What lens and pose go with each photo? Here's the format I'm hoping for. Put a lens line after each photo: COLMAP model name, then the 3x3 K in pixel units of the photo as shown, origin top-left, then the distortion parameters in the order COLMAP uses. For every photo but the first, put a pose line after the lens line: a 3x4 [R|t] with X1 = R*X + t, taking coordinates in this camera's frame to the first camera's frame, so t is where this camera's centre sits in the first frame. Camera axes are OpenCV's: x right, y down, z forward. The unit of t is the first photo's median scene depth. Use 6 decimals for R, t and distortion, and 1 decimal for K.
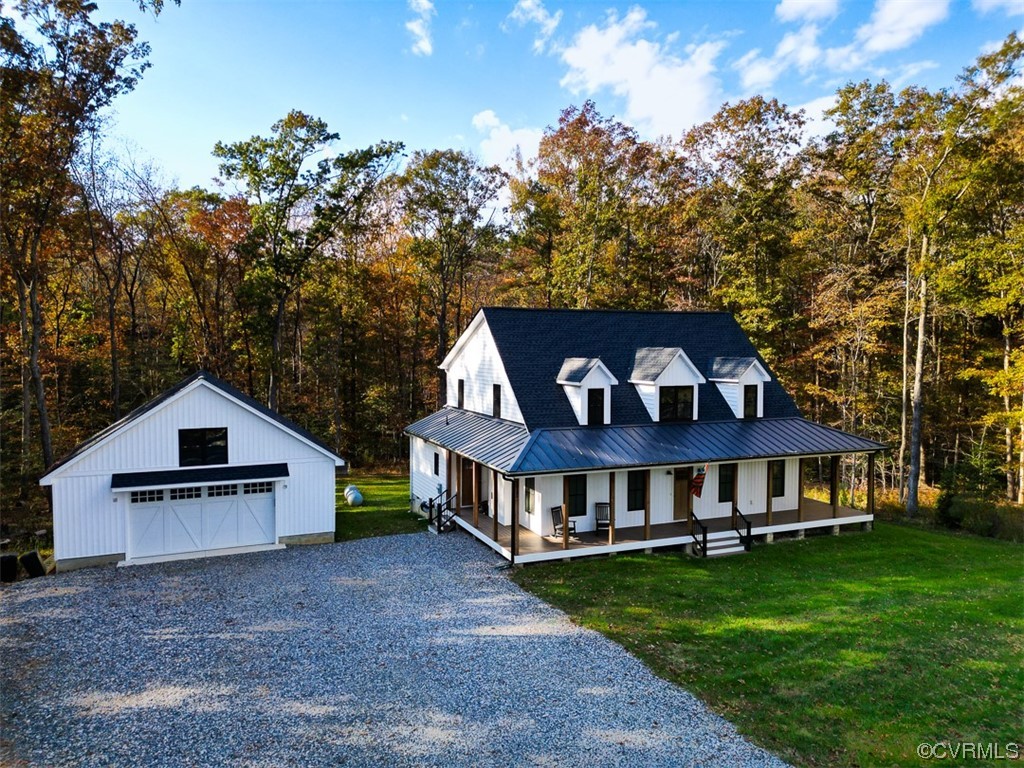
lens RADIAL K [[740.2, 0, 512.2], [0, 740.2, 366.8], [0, 0, 1]] dist [0.035035, -0.004988]
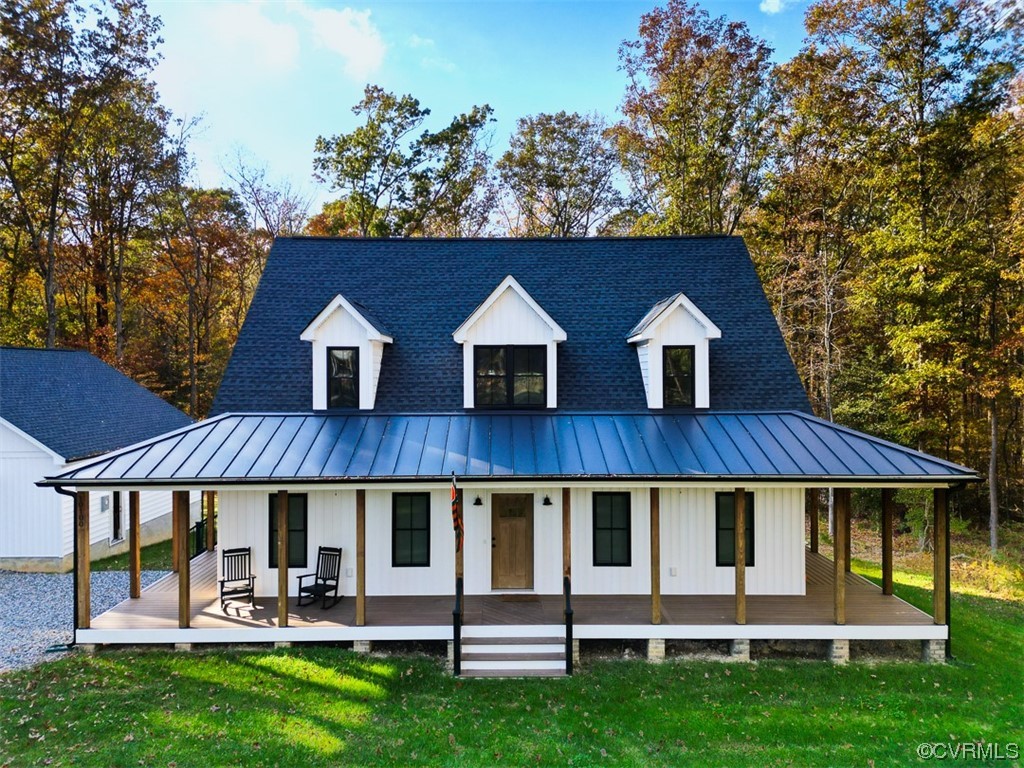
lens RADIAL K [[740.2, 0, 512.2], [0, 740.2, 366.8], [0, 0, 1]] dist [0.035035, -0.004988]
pose [[0.916100, -0.011749, -0.400777, 0.437105], [-0.004476, 0.999209, -0.039523, 0.062855], [0.400924, 0.038001, 0.915323, 0.489026]]
